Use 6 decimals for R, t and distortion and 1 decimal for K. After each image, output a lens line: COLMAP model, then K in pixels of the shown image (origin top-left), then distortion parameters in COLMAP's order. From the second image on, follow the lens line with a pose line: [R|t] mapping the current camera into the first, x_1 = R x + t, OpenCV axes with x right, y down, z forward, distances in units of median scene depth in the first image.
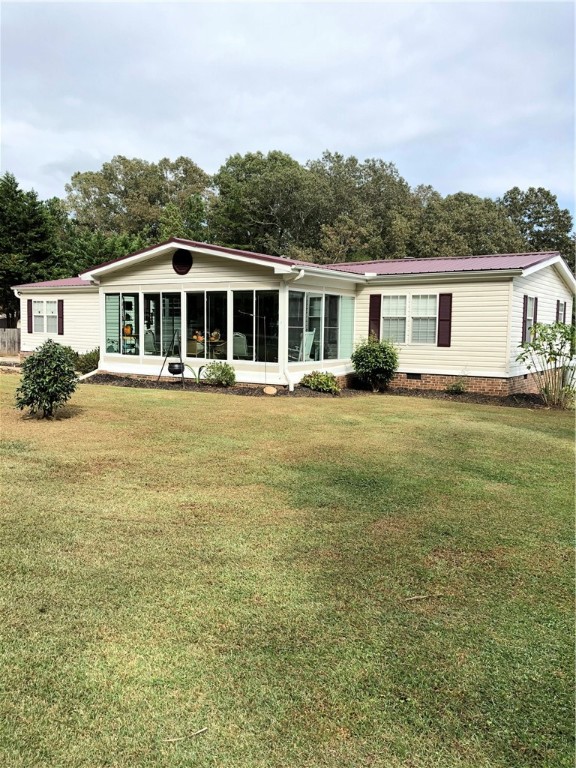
lens RADIAL K [[630.3, 0, 285.9], [0, 630.3, 385.2], [0, 0, 1]] dist [0.032212, -0.030059]
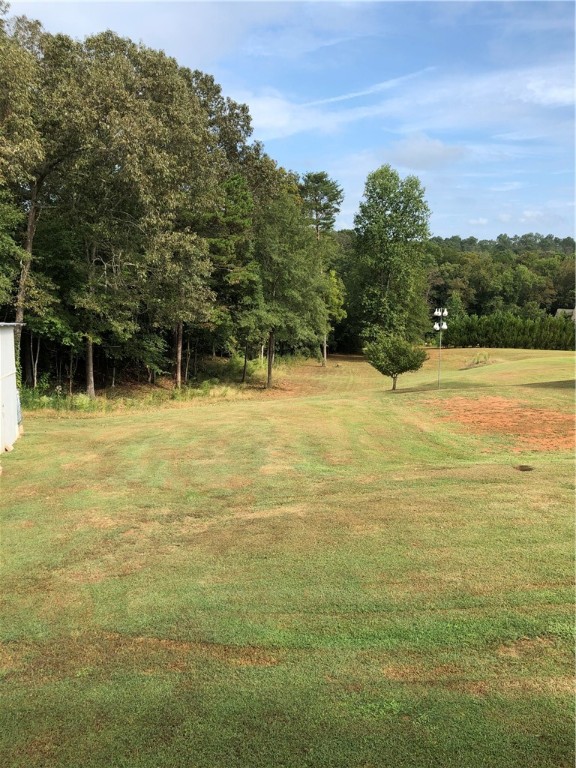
lens RADIAL K [[630.3, 0, 284.8], [0, 630.3, 381.7], [0, 0, 1]] dist [0.032212, -0.030059]
pose [[0.780483, -0.102367, 0.616739, 0.081738], [0.052299, 0.993736, 0.098757, -0.190181], [-0.622985, -0.044823, 0.780948, 1.887597]]
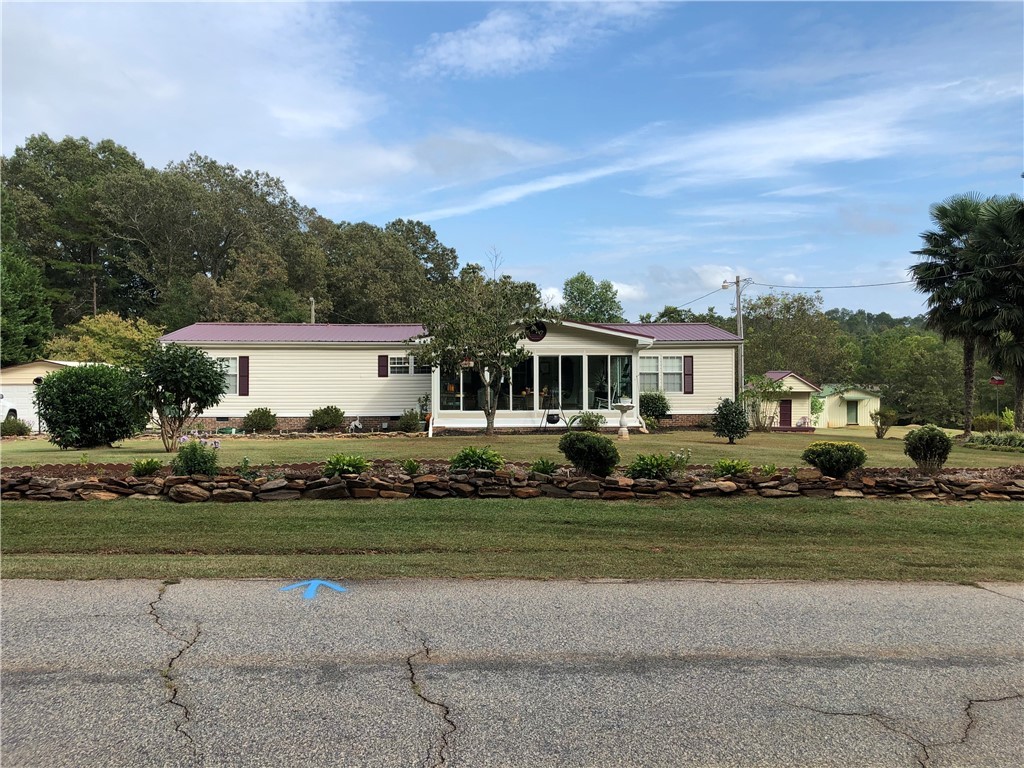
lens RADIAL K [[840.4, 0, 507.3], [0, 840.4, 381.5], [0, 0, 1]] dist [0.032212, -0.030059]
pose [[0.801985, -0.025081, 0.596817, -1.159222], [0.069237, 0.996287, -0.051171, -0.021064], [-0.593318, 0.082360, 0.800744, -0.238235]]
